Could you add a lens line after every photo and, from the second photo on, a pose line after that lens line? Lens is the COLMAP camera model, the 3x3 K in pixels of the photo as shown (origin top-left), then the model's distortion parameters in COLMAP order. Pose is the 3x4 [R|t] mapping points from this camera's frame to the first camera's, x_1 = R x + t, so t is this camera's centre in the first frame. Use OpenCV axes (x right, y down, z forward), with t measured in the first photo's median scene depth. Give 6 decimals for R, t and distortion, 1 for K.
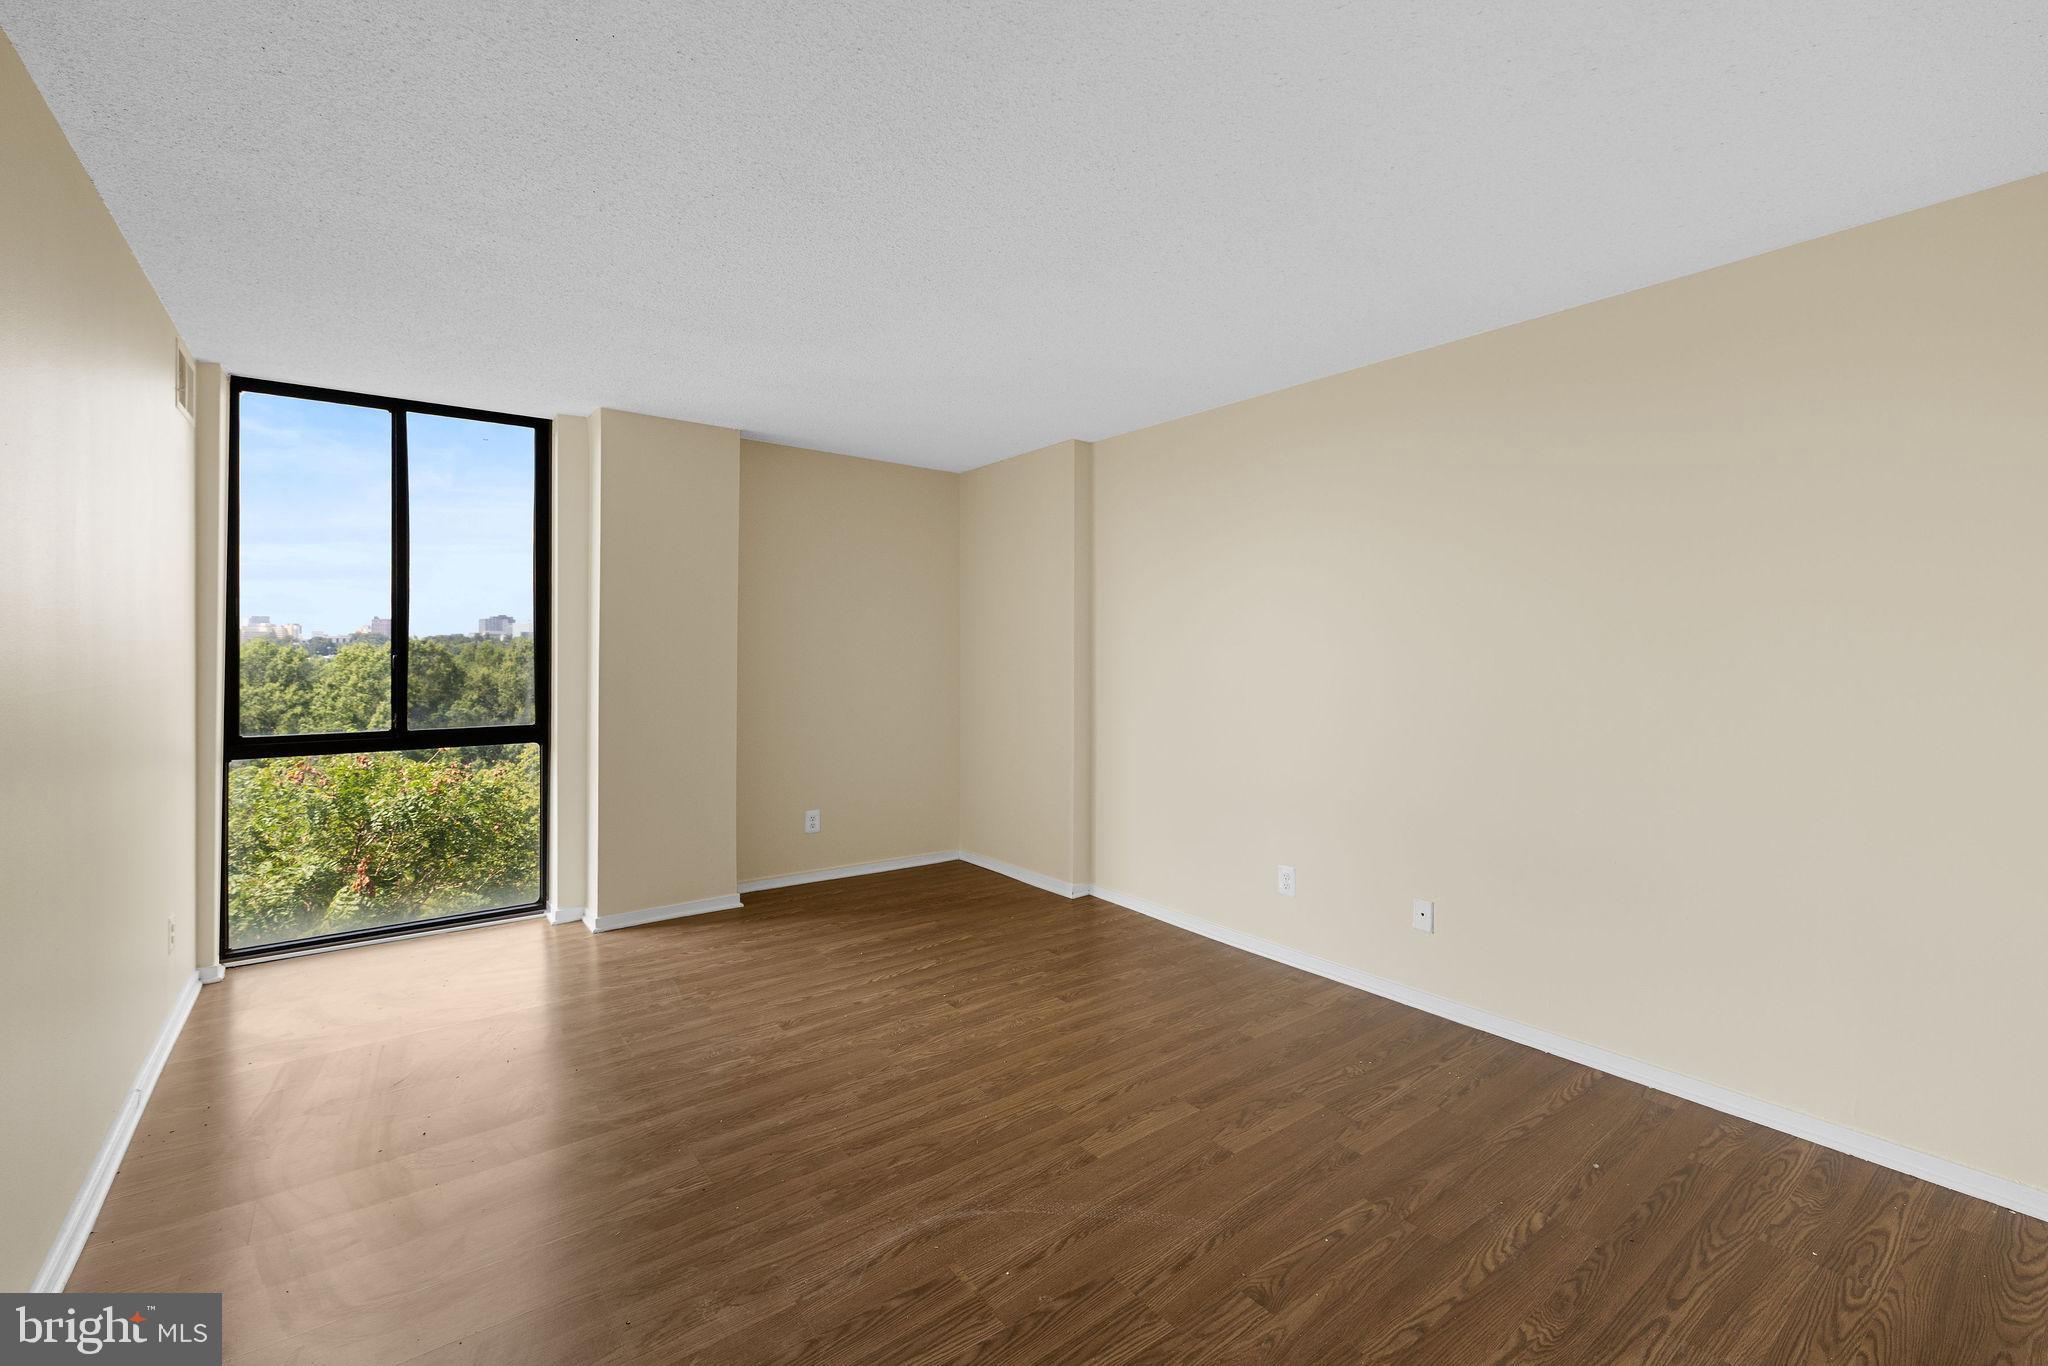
lens RADIAL K [[854.5, 0, 1024.3], [0, 854.5, 661.6], [0, 0, 1]] dist [0.001424, 0.000315]
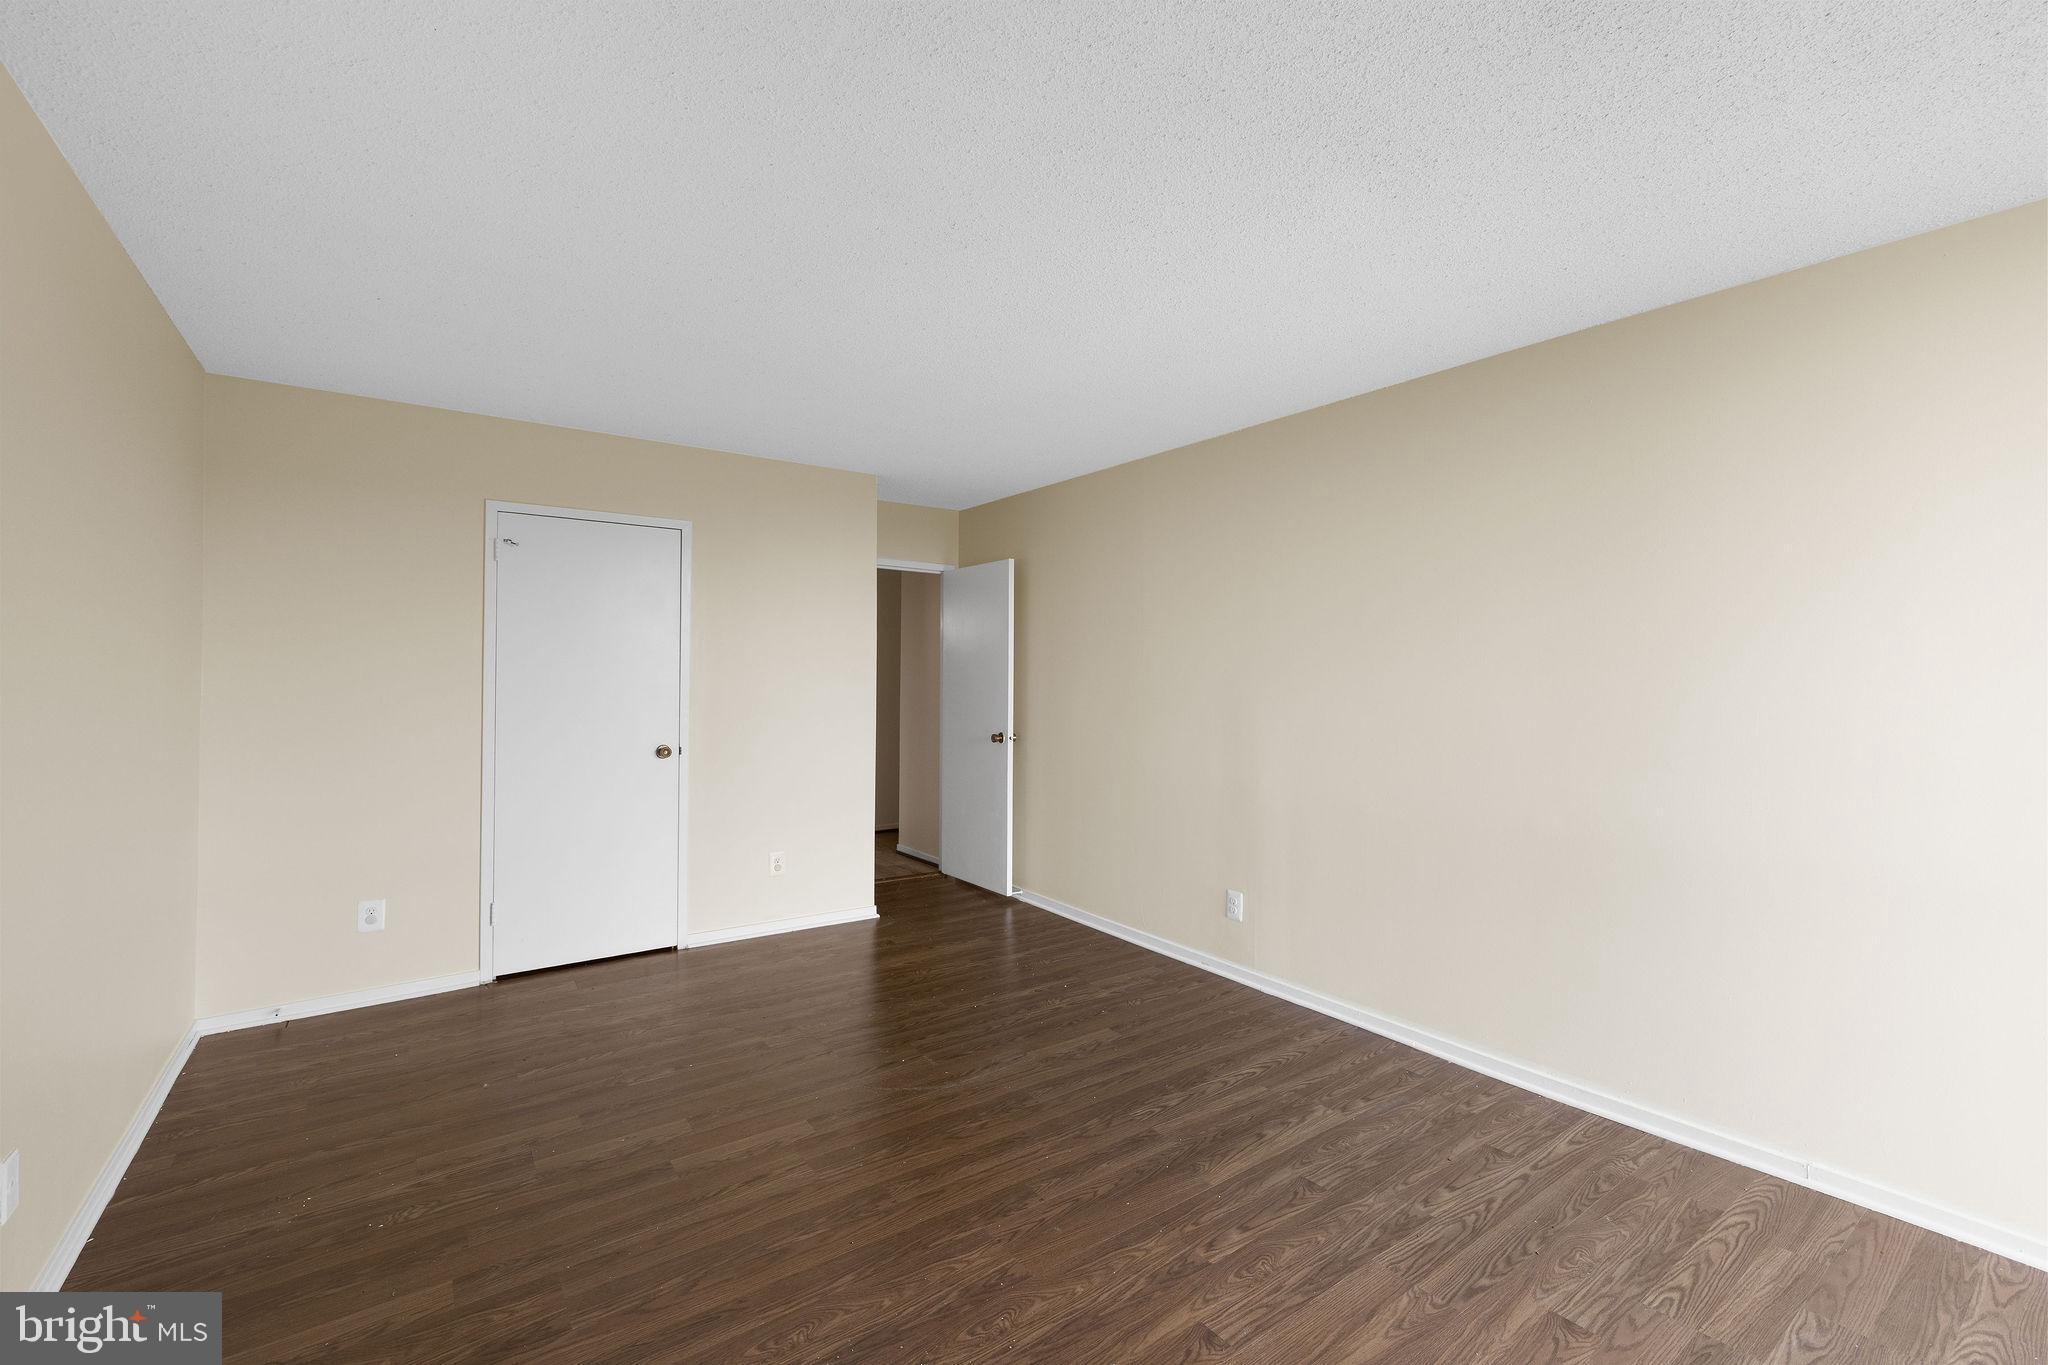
lens RADIAL K [[854.5, 0, 1024.0], [0, 854.5, 679.5], [0, 0, 1]] dist [0.001424, 0.000315]
pose [[-0.999896, -0.005798, 0.013202, -0.203615], [-0.005609, 0.999882, 0.014291, -0.028747], [-0.013283, 0.014215, -0.999811, 1.987456]]
